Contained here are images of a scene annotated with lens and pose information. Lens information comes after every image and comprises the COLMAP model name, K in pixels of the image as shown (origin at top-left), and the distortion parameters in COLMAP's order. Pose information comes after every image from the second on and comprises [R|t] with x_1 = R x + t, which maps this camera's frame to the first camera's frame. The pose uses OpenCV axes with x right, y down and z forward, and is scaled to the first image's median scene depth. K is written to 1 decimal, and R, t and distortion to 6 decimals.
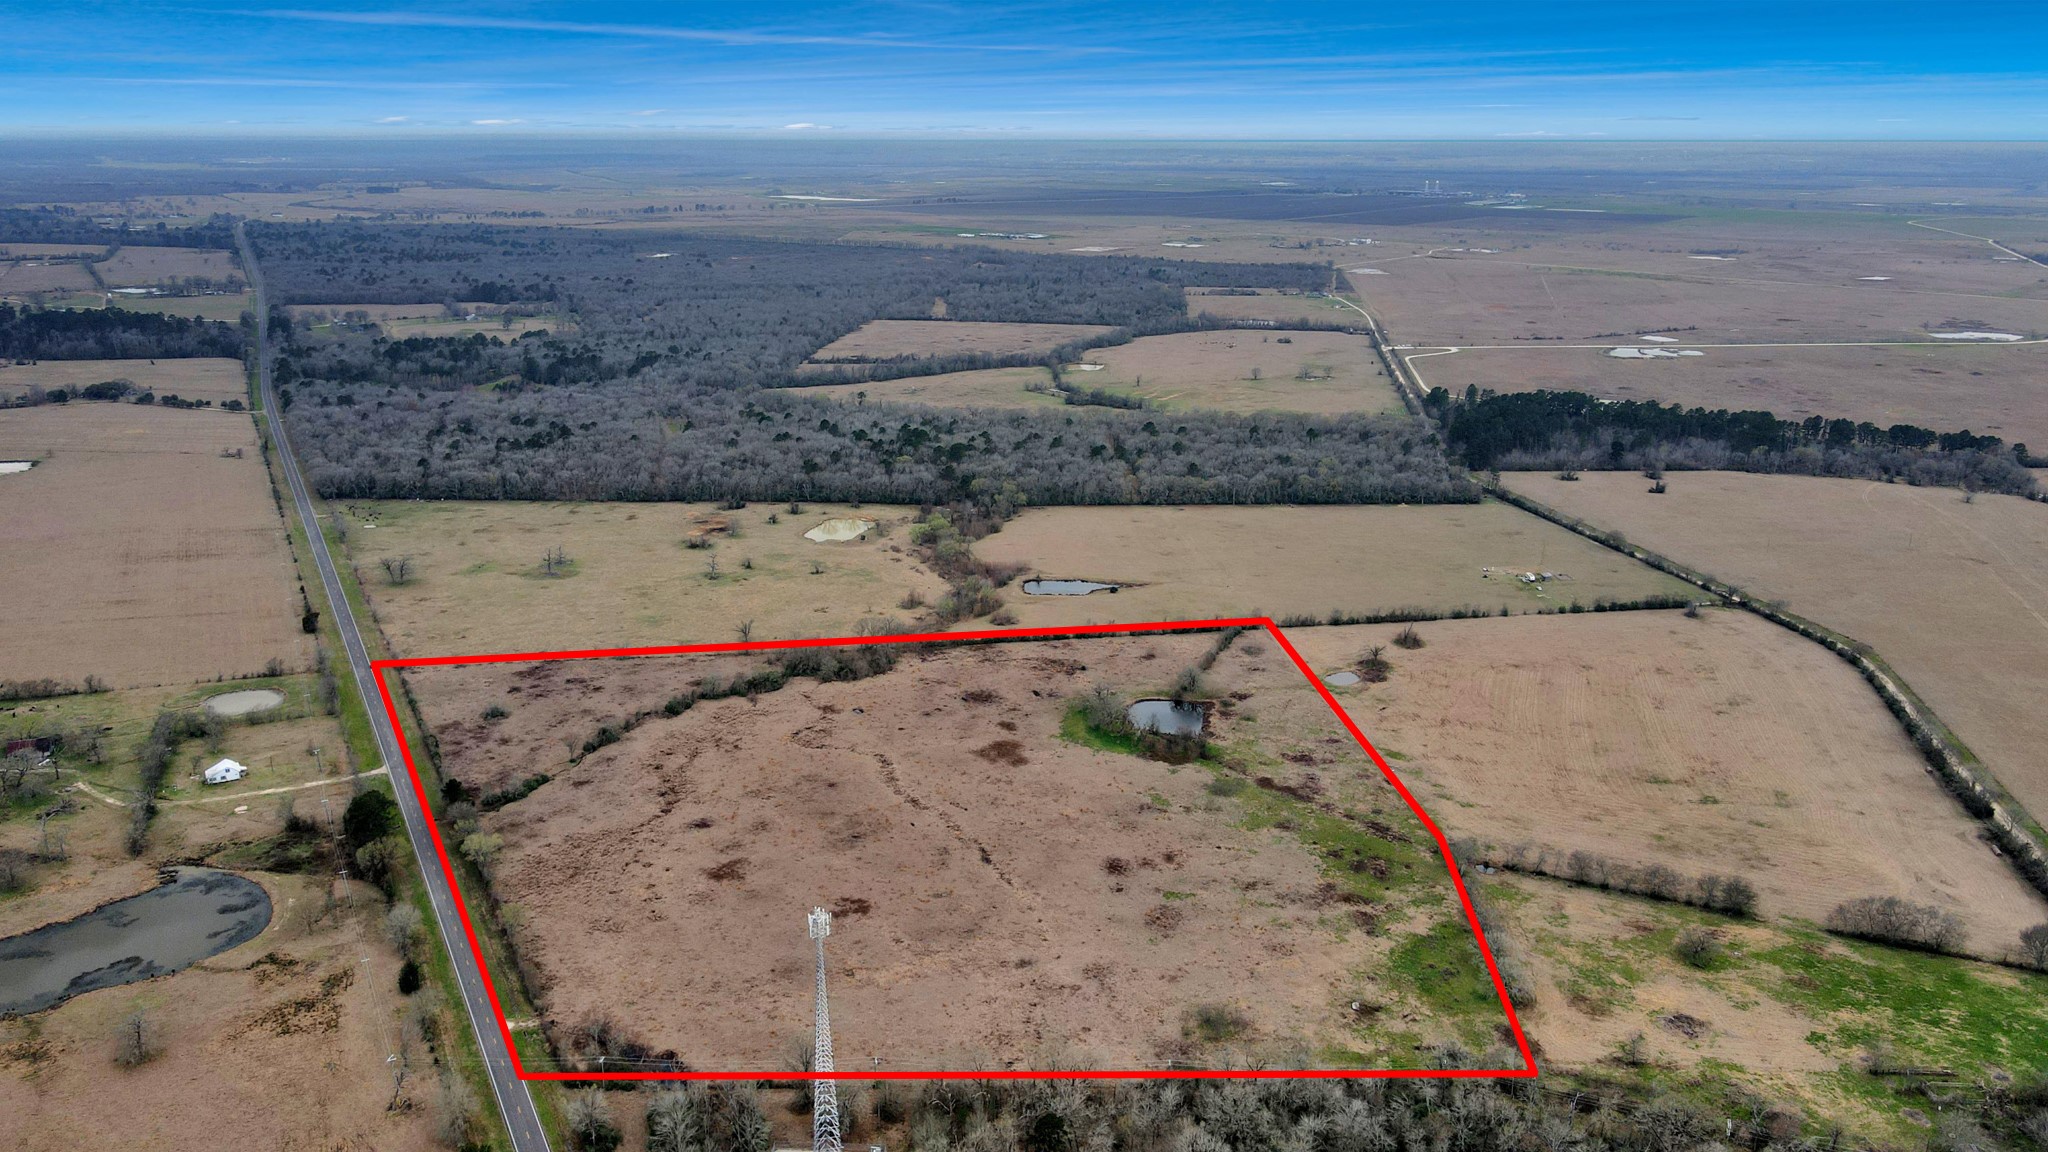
lens RADIAL K [[1547.1, 0, 990.2], [0, 1547.1, 574.2], [0, 0, 1]] dist [-0.005663, 0.044380]
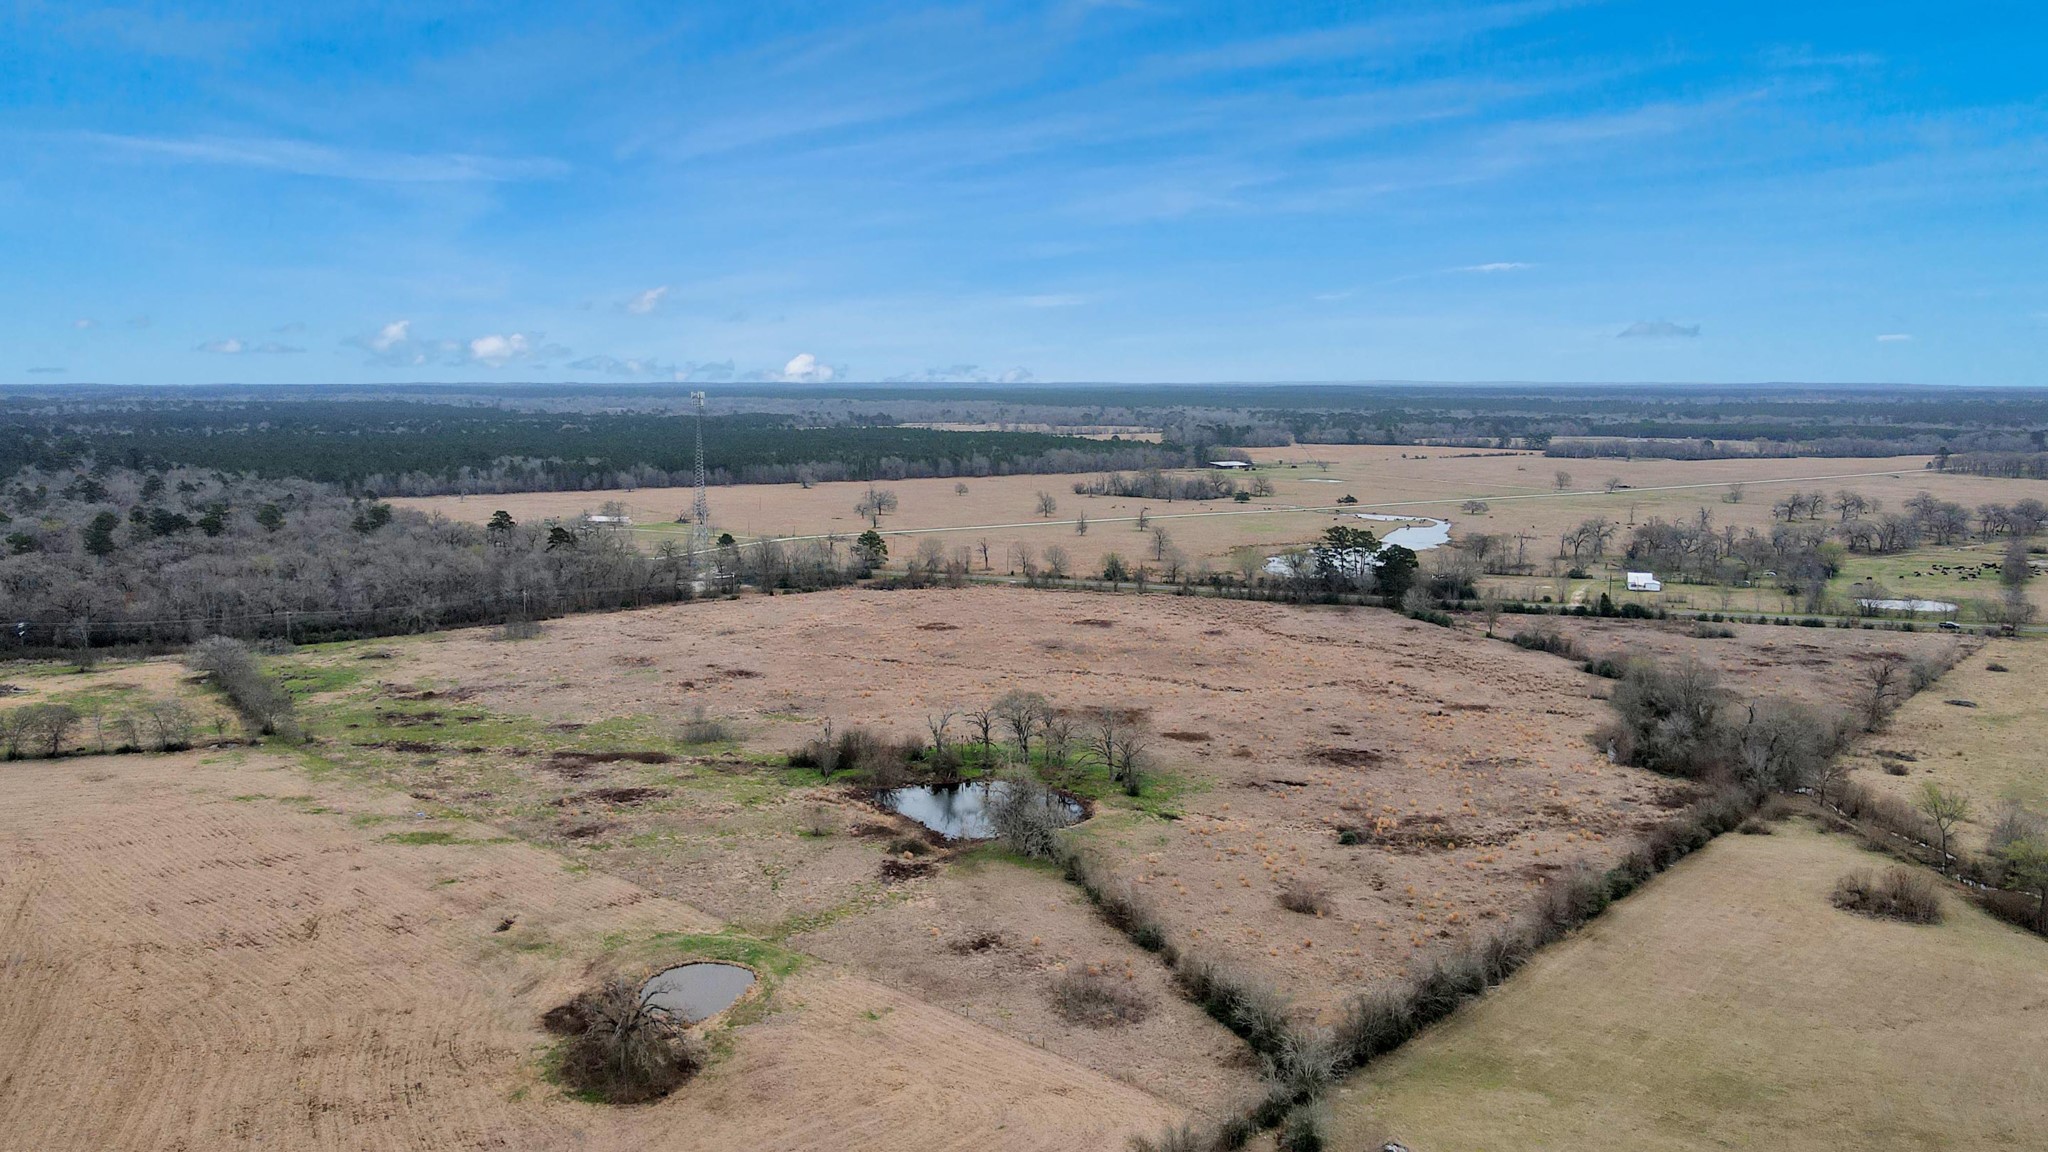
lens RADIAL K [[1562.0, 0, 1034.6], [0, 1562.0, 576.4], [0, 0, 1]] dist [0.012705, 0.005591]
pose [[-0.748495, 0.085150, -0.657651, 0.479877], [-0.186899, 0.924432, 0.332407, -0.144646], [0.636258, 0.371719, -0.676018, 1.589436]]
